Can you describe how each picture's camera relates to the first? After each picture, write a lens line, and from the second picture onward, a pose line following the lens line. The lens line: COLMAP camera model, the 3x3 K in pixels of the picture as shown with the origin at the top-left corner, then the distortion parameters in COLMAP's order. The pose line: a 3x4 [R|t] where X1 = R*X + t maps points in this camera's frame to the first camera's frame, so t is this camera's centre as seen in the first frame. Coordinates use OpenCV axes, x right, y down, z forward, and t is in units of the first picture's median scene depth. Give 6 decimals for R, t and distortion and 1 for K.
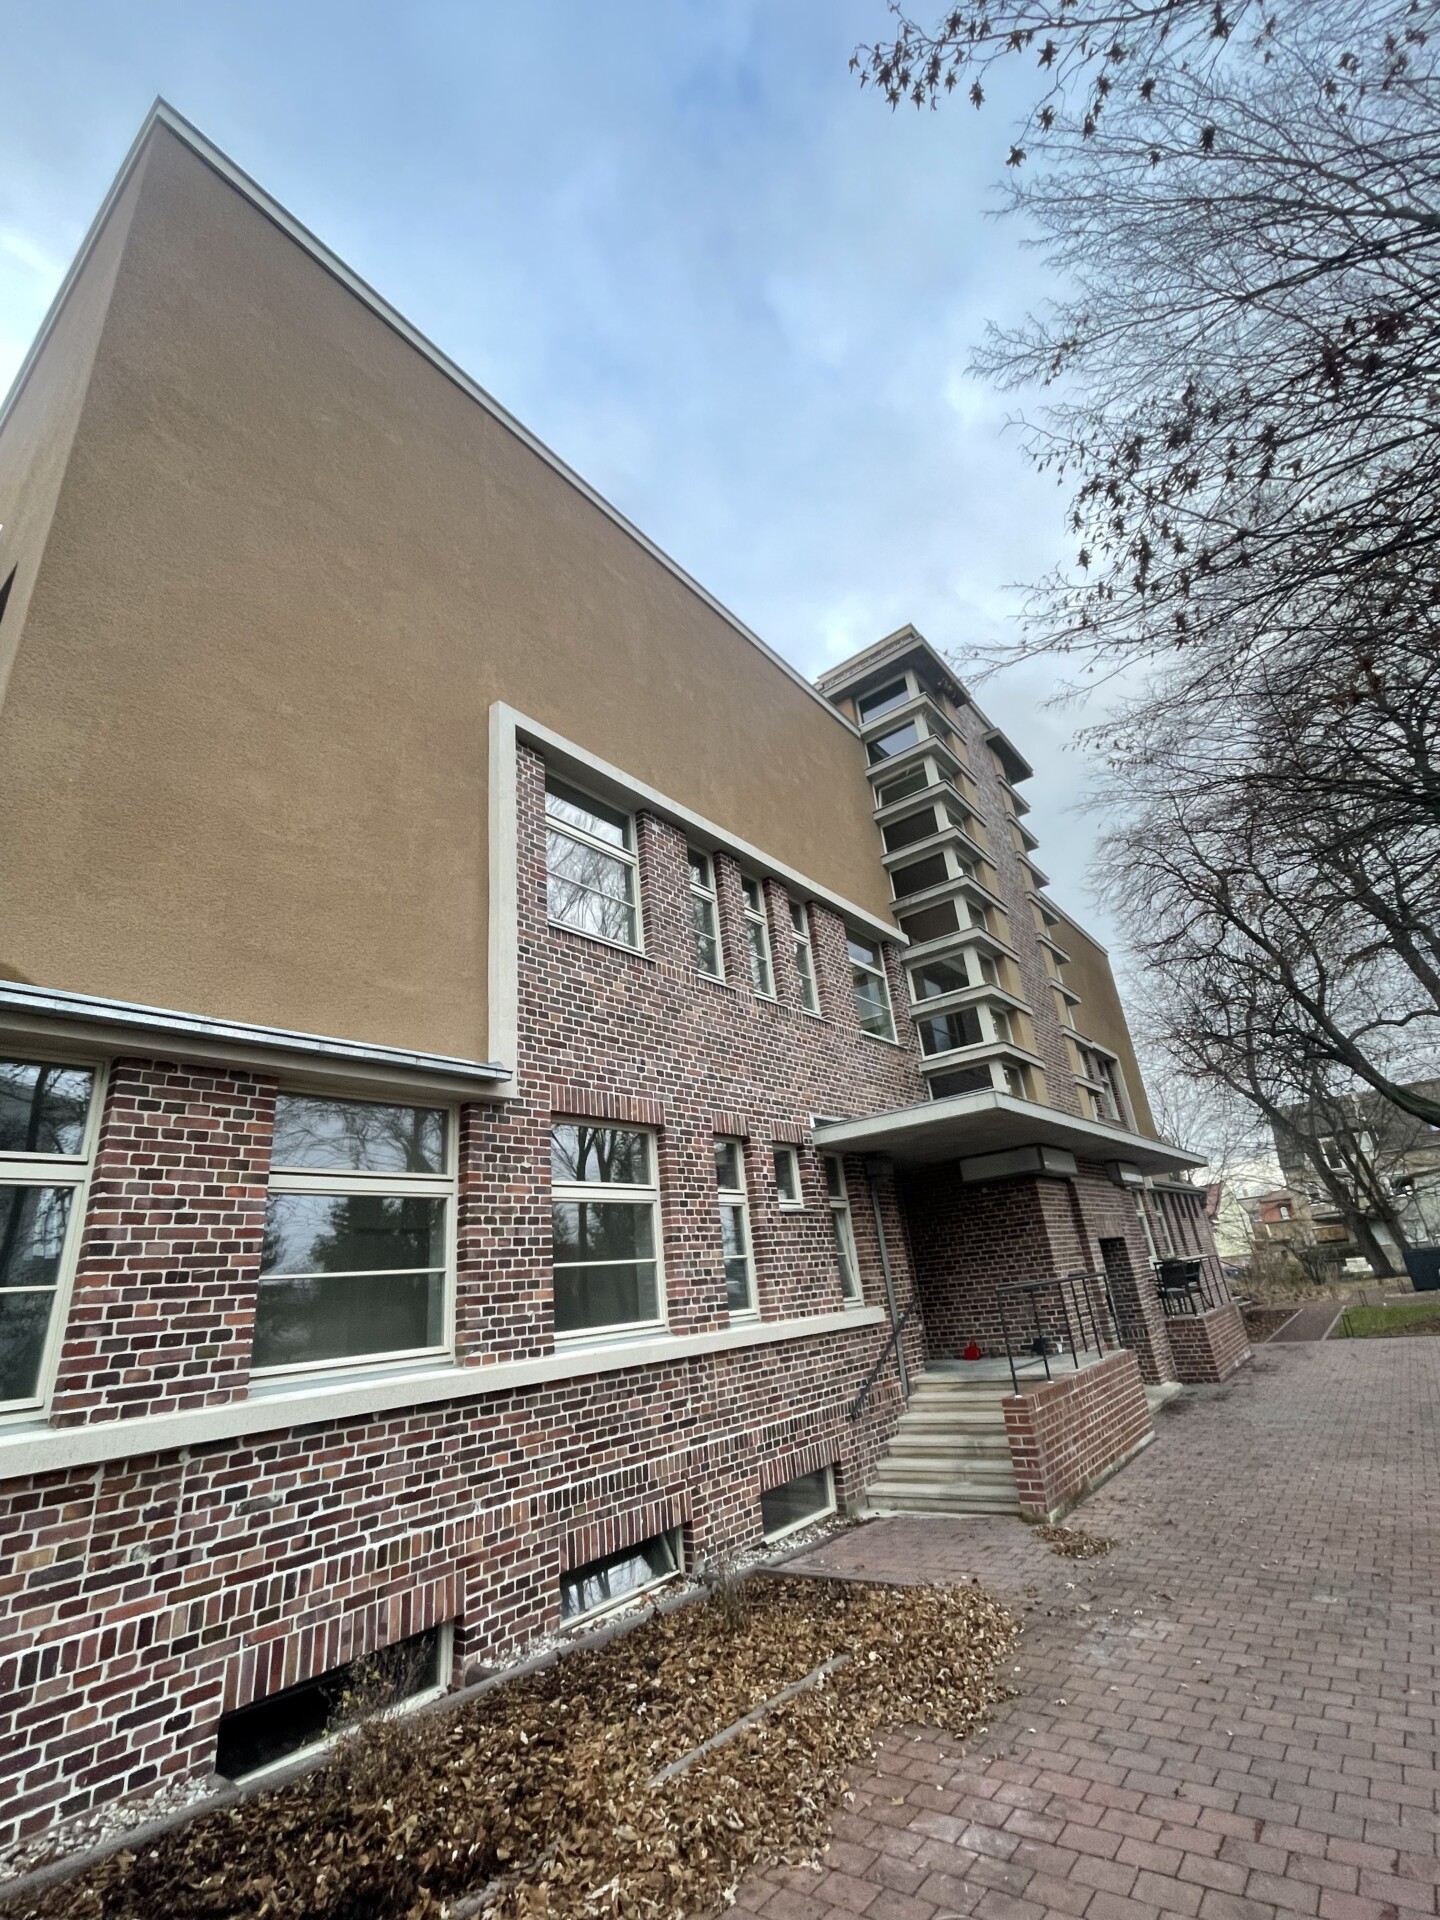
lens RADIAL K [[846.3, 0, 723.7], [0, 846.3, 959.0], [0, 0, 1]] dist [-0.001752, -0.000223]
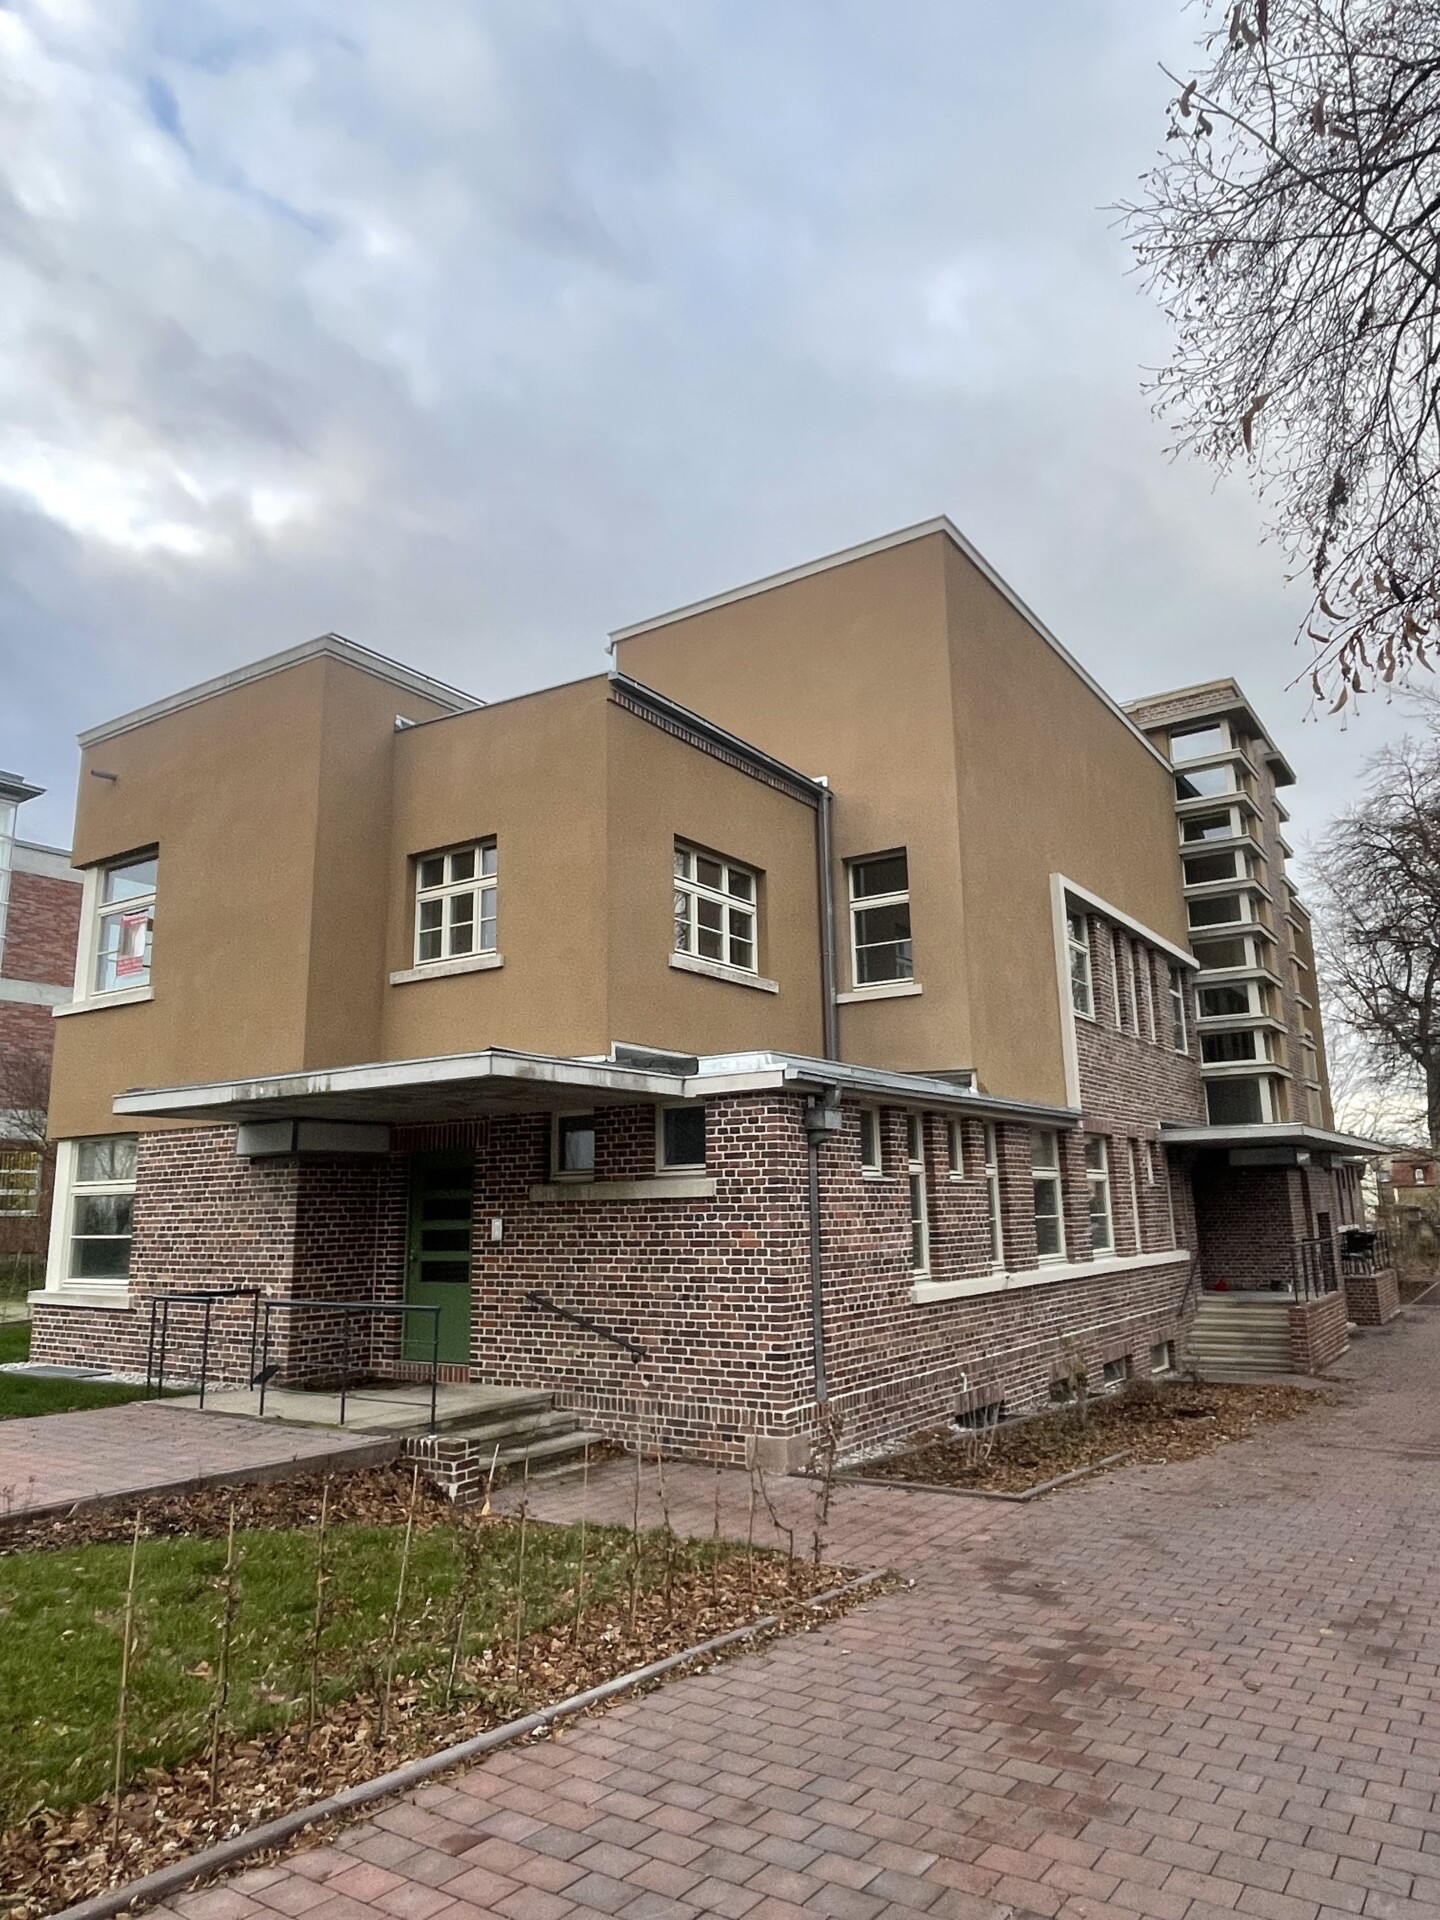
lens RADIAL K [[1233.8, 0, 717.6], [0, 1233.8, 961.2], [0, 0, 1]] dist [-0.008377, -0.000890]
pose [[0.995460, 0.081798, 0.048675, -0.585798], [-0.088779, 0.982311, 0.164876, -0.273678], [-0.034328, -0.168448, 0.985113, -0.751310]]
